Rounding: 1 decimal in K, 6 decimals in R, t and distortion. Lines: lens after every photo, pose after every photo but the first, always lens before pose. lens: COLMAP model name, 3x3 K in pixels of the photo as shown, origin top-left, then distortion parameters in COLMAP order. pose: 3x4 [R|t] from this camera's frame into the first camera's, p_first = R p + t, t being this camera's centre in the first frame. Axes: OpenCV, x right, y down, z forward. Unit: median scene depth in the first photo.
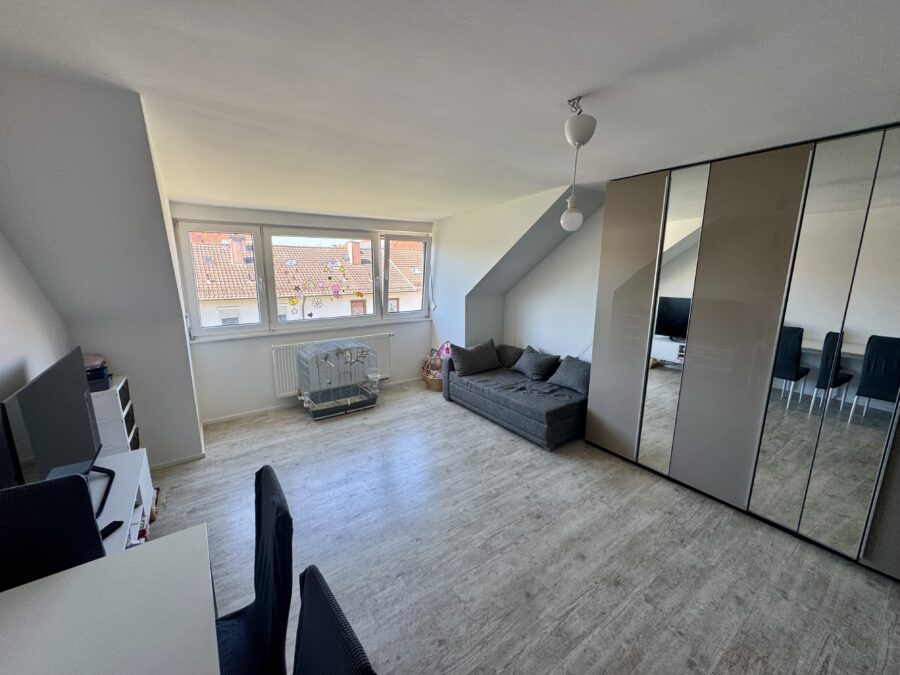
lens RADIAL K [[359.7, 0, 450.0], [0, 359.7, 337.5], [0, 0, 1]] dist [-0.001370, -0.000169]
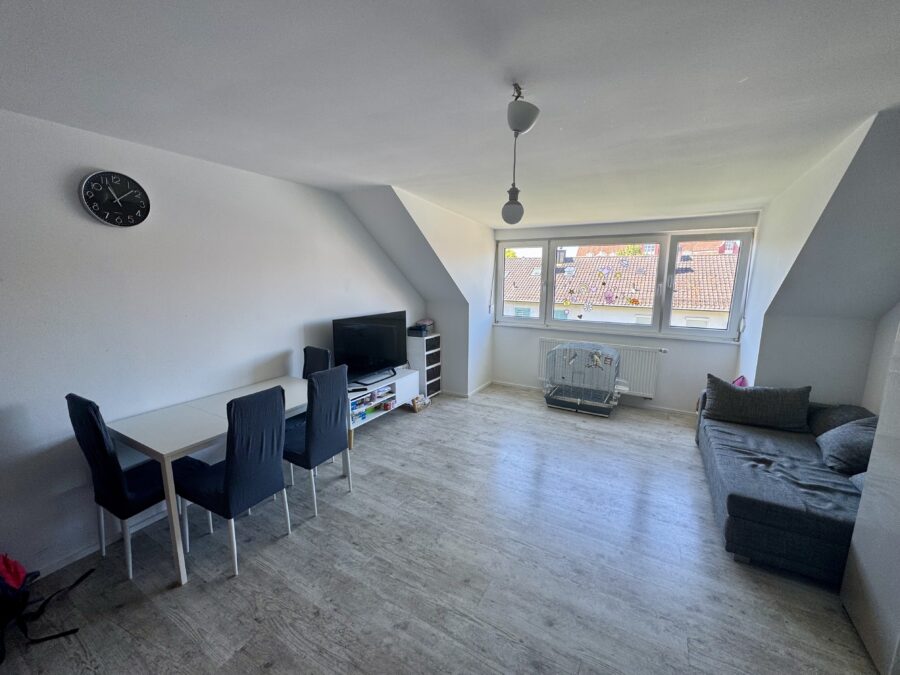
lens RADIAL K [[359.7, 0, 450.0], [0, 359.7, 337.5], [0, 0, 1]] dist [-0.001370, -0.000169]
pose [[0.413318, 0.152886, -0.897660, 0.495831], [-0.181044, 0.979921, 0.083537, -0.022951], [0.892408, 0.127989, 0.432698, 0.204575]]
